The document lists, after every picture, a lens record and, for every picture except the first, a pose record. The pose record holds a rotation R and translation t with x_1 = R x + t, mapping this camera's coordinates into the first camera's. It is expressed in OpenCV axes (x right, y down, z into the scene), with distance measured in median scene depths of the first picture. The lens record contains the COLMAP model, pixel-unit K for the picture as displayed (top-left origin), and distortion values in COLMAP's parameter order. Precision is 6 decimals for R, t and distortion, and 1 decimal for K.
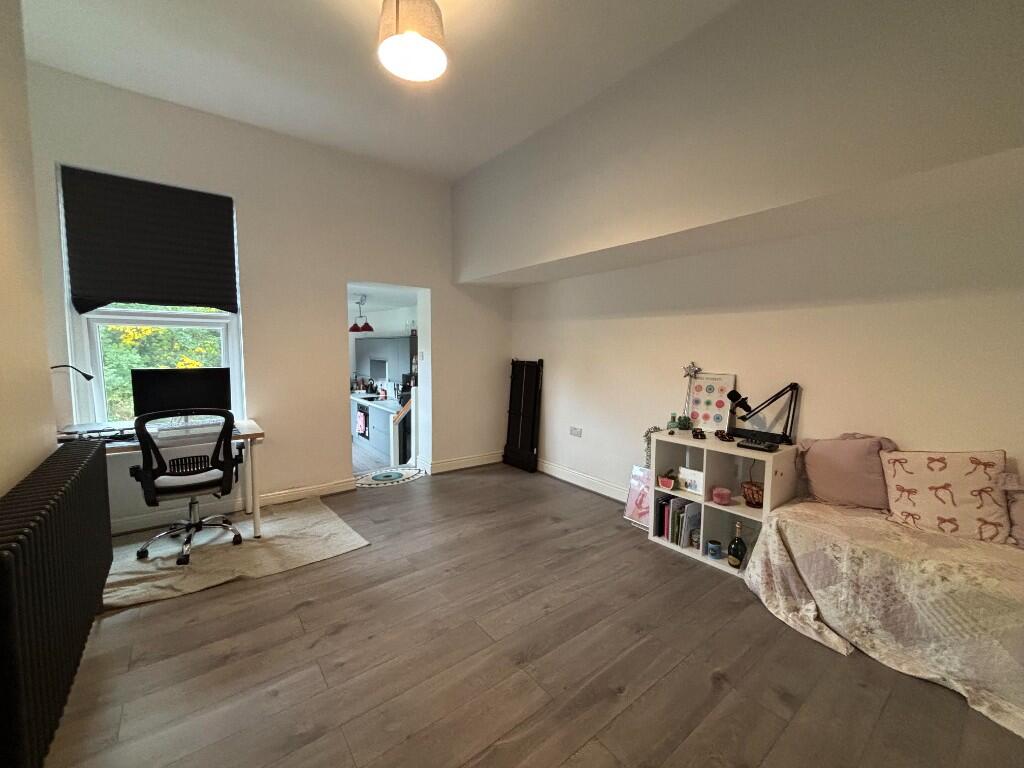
lens RADIAL K [[423.6, 0, 506.9], [0, 423.6, 387.2], [0, 0, 1]] dist [-0.003566, -0.000245]
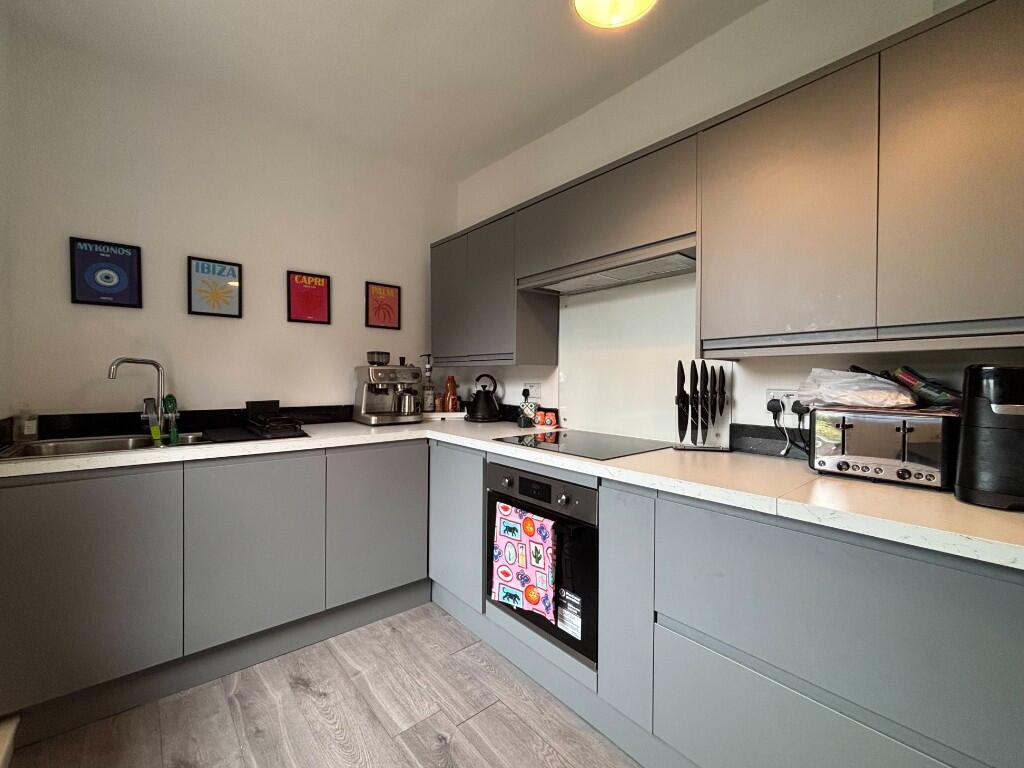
lens RADIAL K [[423.6, 0, 506.9], [0, 423.6, 387.2], [0, 0, 1]] dist [-0.003566, -0.000245]
pose [[0.996896, -0.008832, 0.078238, -0.355100], [0.014961, 0.996834, -0.078093, 0.014870], [-0.077300, 0.079021, 0.993871, 0.755481]]
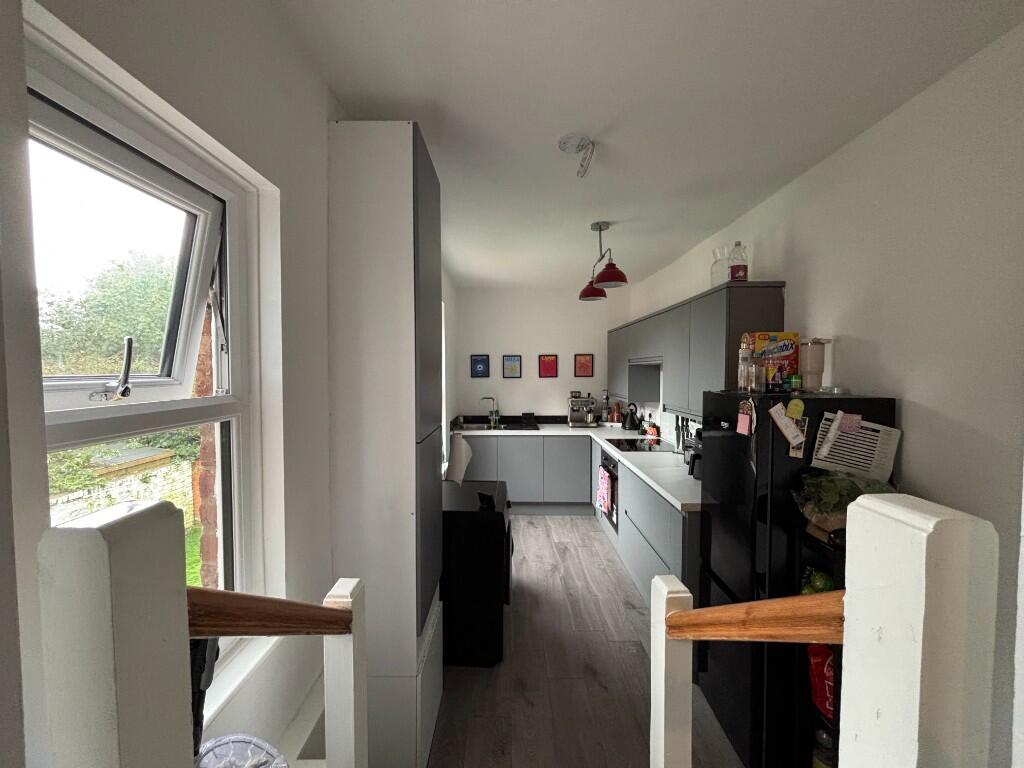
lens RADIAL K [[423.6, 0, 506.9], [0, 423.6, 387.2], [0, 0, 1]] dist [-0.003566, -0.000245]
pose [[0.801124, 0.012288, -0.598373, -0.136340], [-0.046128, 0.998083, -0.041261, -0.010483], [0.596719, 0.060657, 0.800155, 0.508187]]
